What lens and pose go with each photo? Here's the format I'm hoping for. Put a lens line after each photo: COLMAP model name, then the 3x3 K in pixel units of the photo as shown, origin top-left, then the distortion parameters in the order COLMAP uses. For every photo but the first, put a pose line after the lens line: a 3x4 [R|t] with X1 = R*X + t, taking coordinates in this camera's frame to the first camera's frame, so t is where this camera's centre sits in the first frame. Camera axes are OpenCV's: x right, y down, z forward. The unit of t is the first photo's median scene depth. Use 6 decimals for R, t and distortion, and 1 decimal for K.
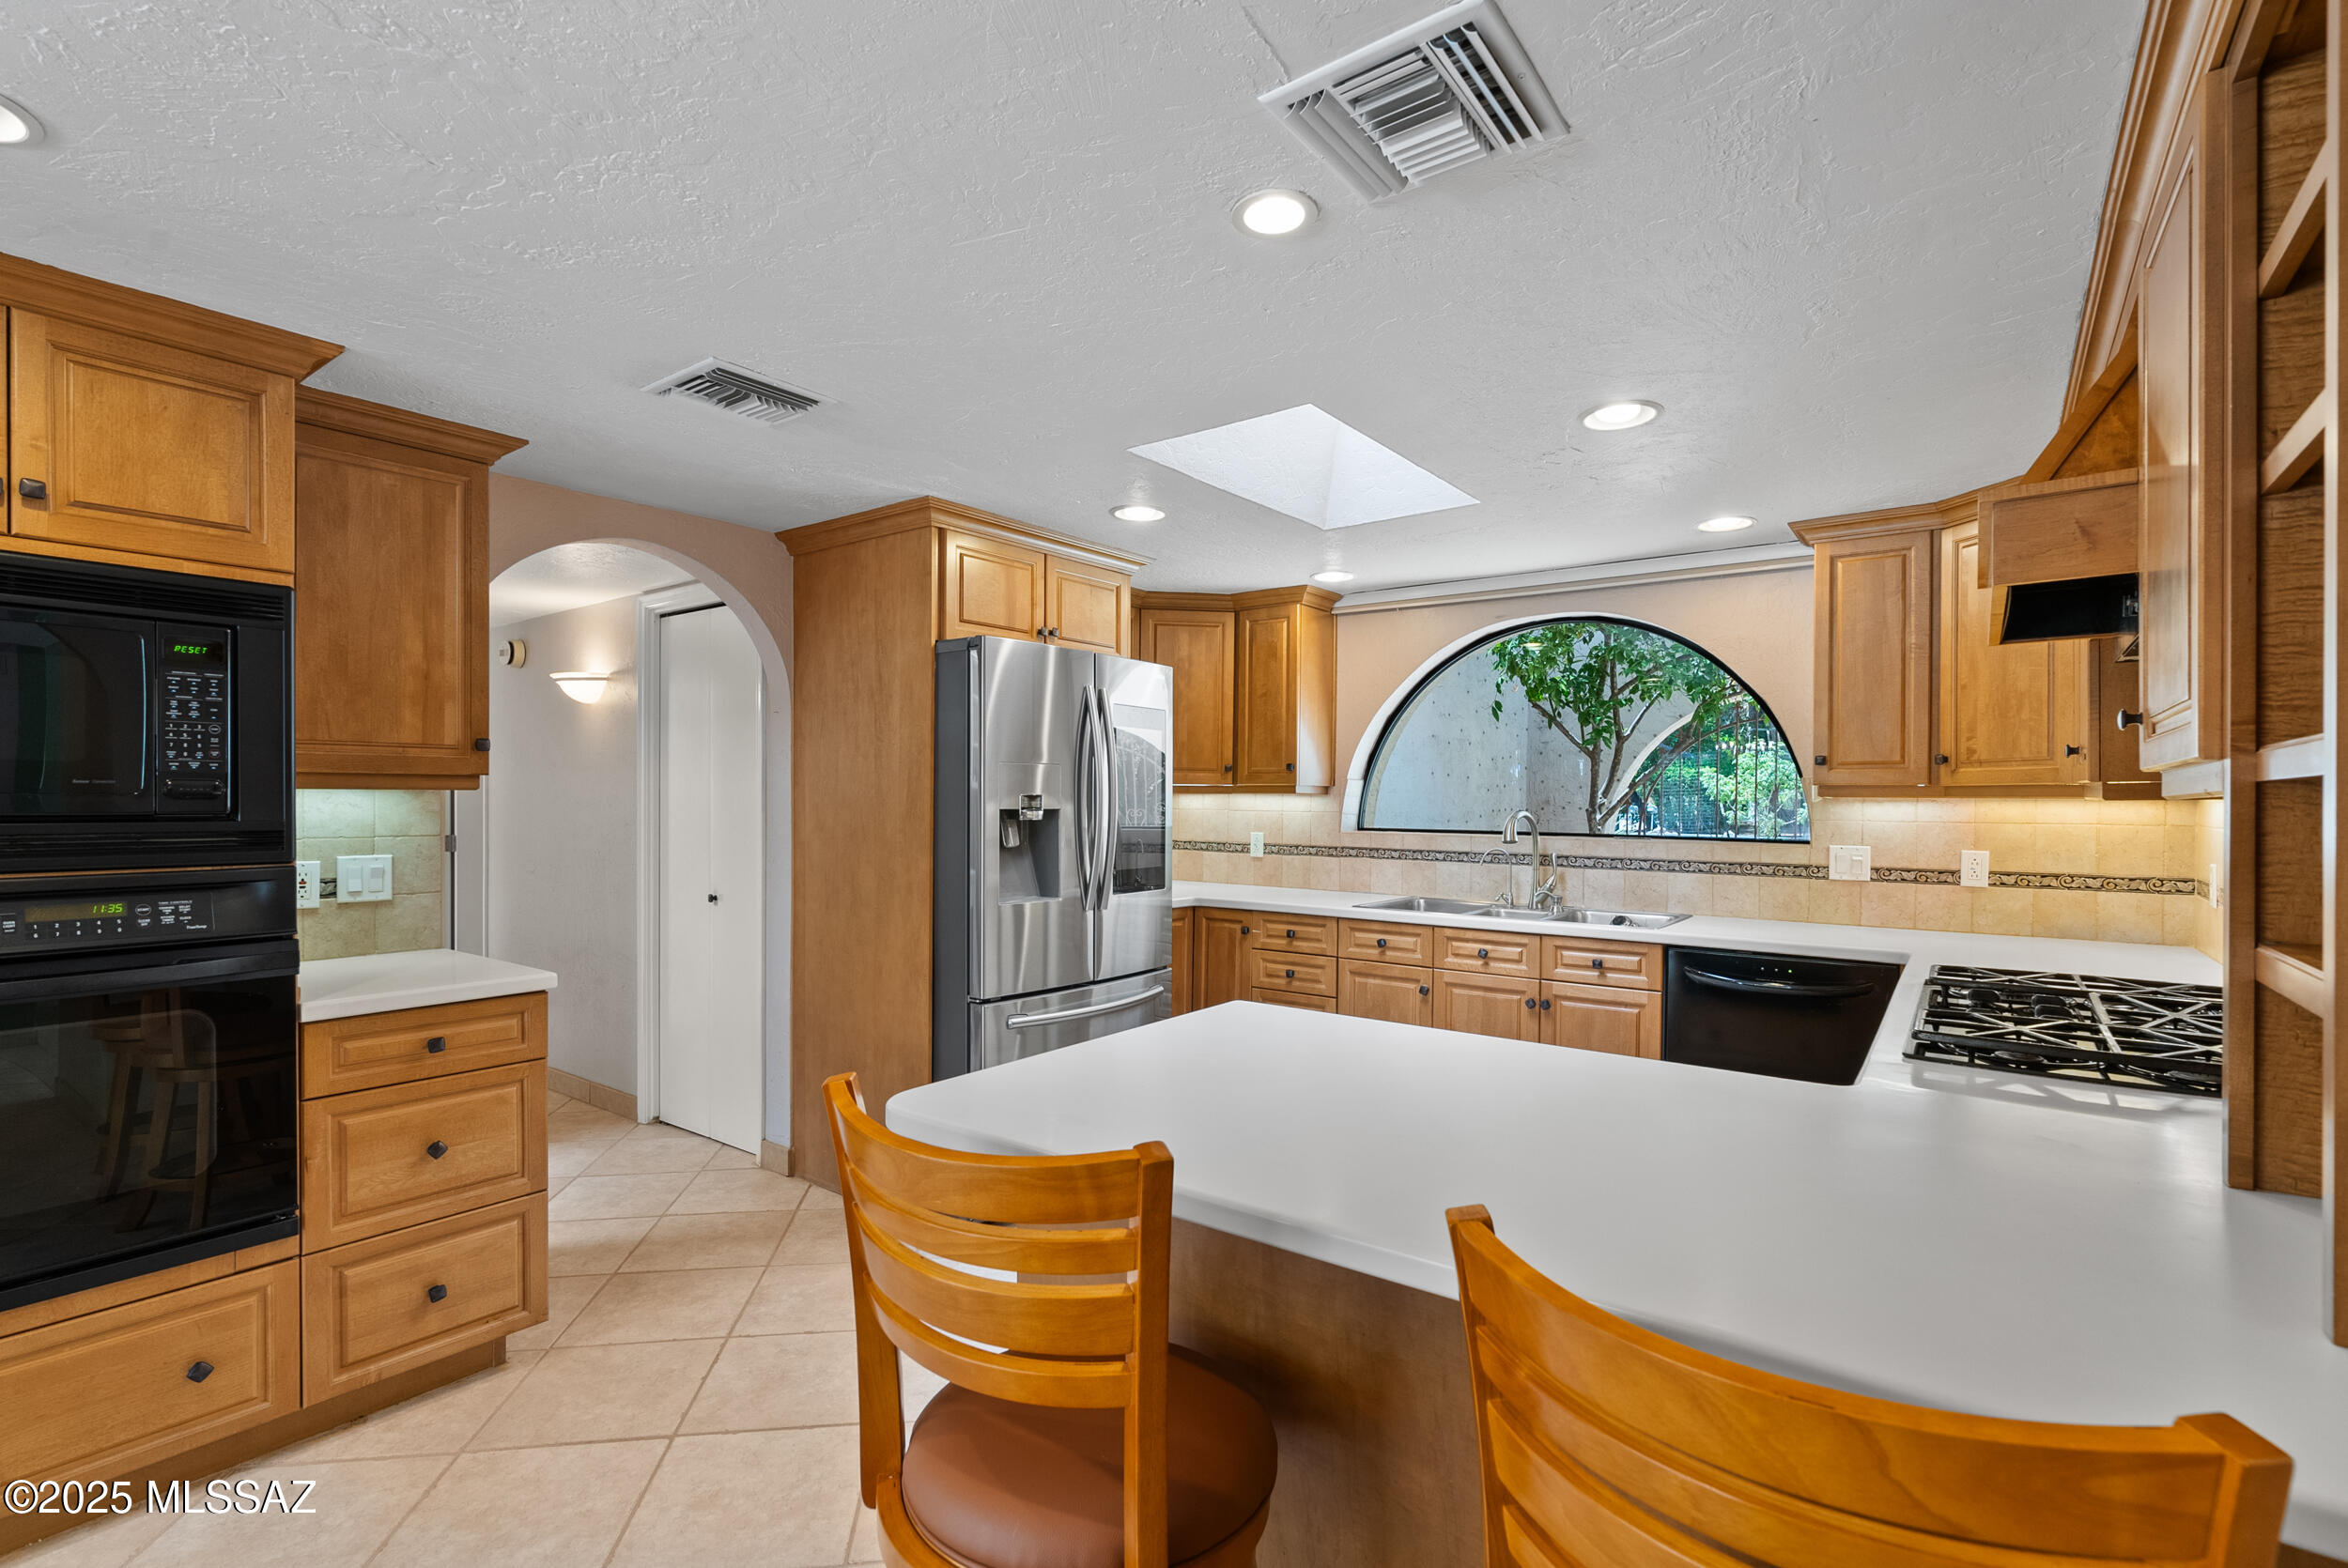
lens RADIAL K [[1074.1, 0, 1152.2], [0, 1074.1, 806.5], [0, 0, 1]] dist [-0.008917, 0.002648]
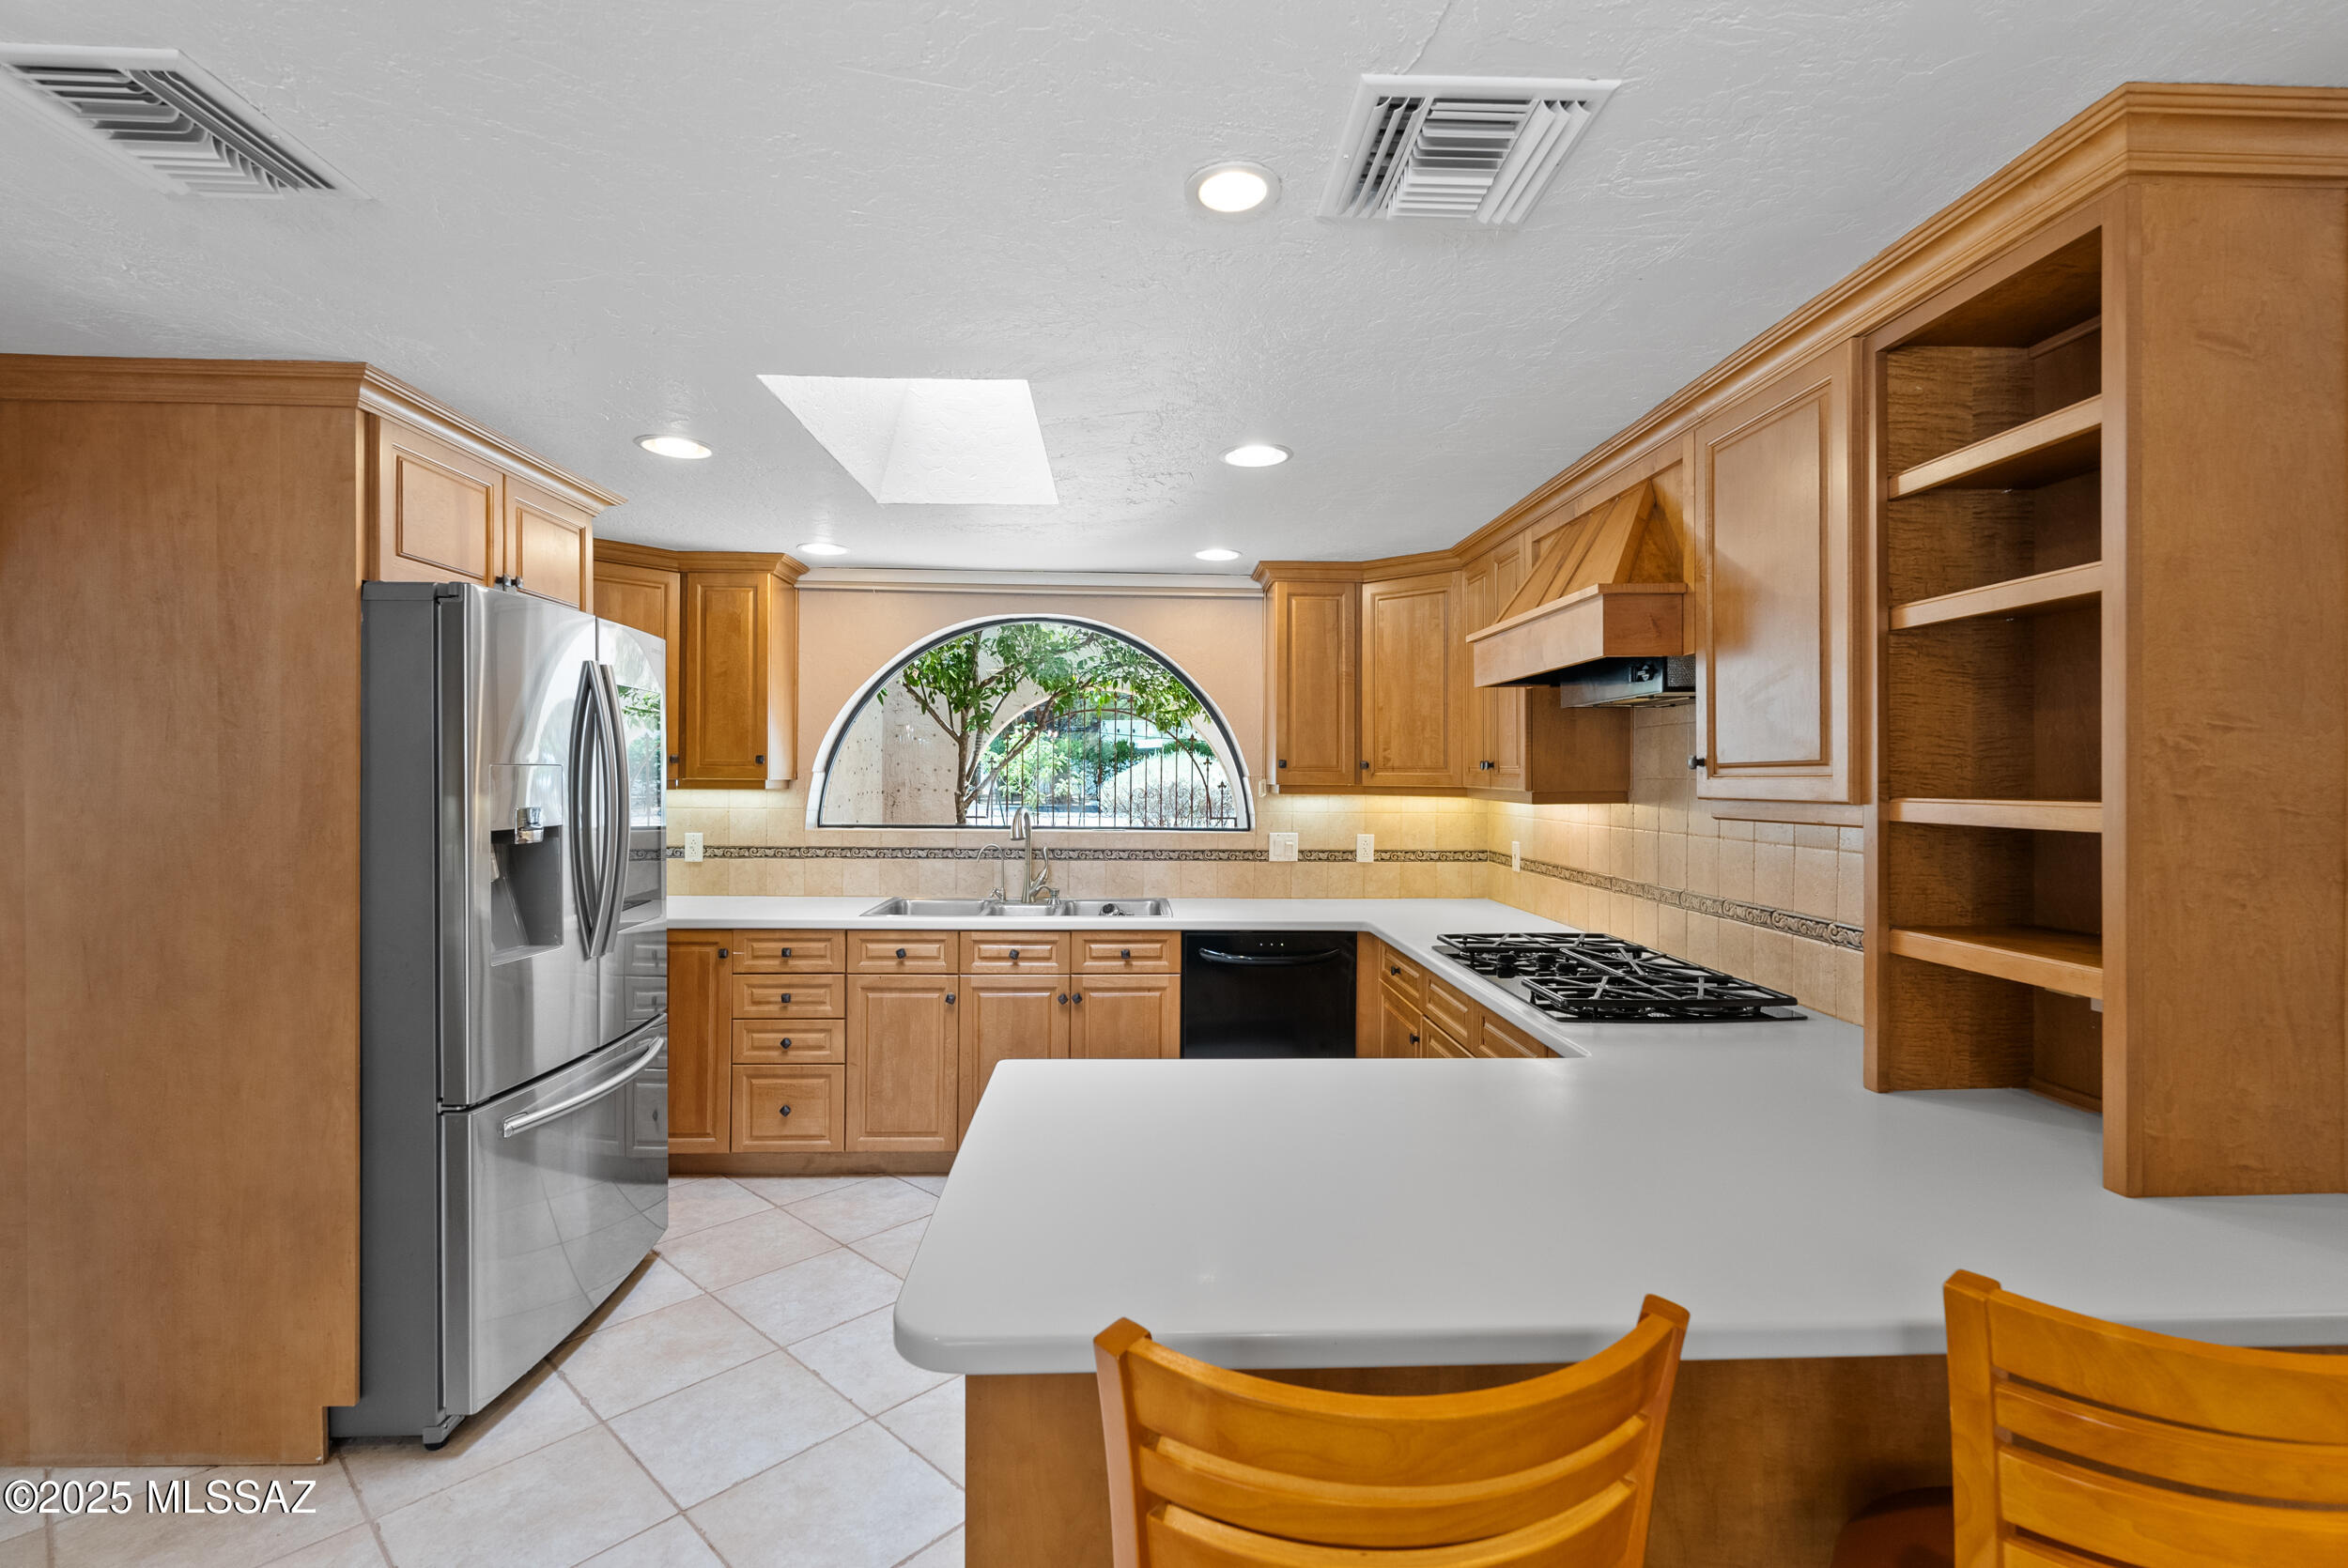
lens RADIAL K [[1074.1, 0, 1169.3], [0, 1074.1, 785.3], [0, 0, 1]] dist [-0.008917, 0.002648]
pose [[0.765275, -0.008967, 0.643641, -0.213215], [0.004011, 0.999950, 0.009163, -0.026955], [-0.643691, -0.004430, 0.765272, 0.145442]]
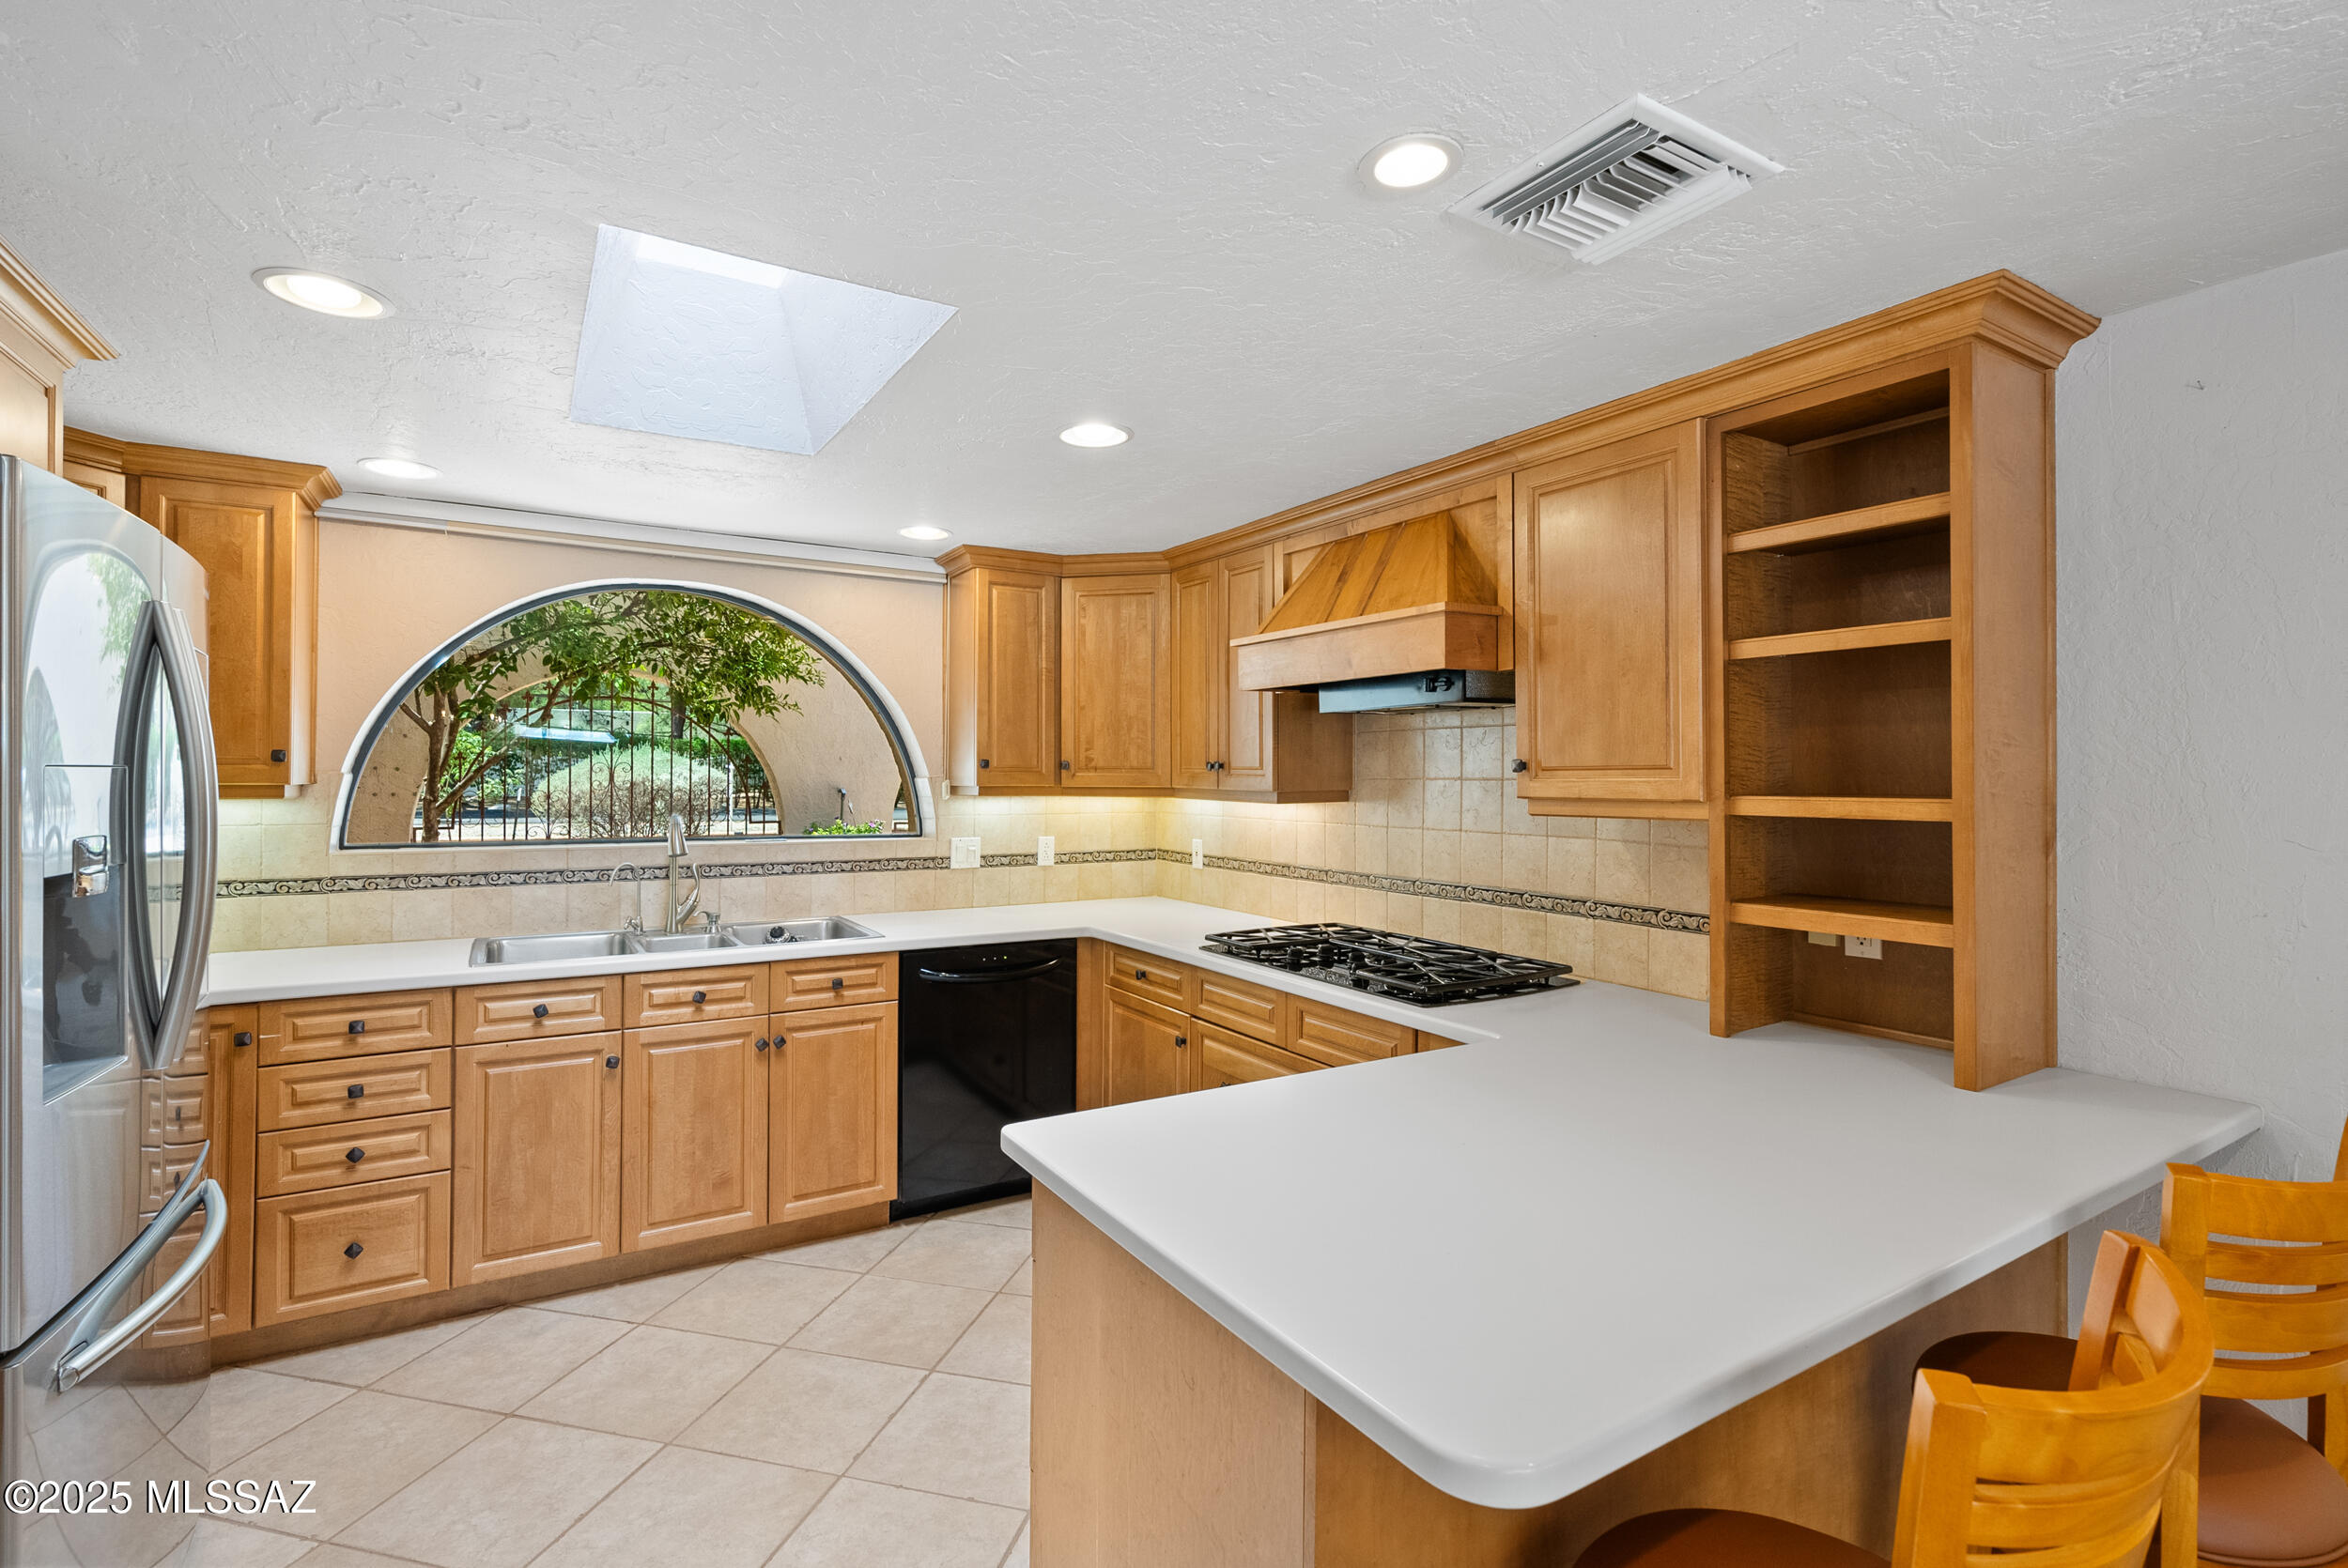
lens RADIAL K [[1074.1, 0, 1167.5], [0, 1074.1, 771.9], [0, 0, 1]] dist [-0.008917, 0.002648]
pose [[0.353203, -0.002667, 0.935543, -0.313838], [0.004851, 0.999988, 0.001020, -0.030888], [-0.935534, 0.004178, 0.353212, 0.374407]]
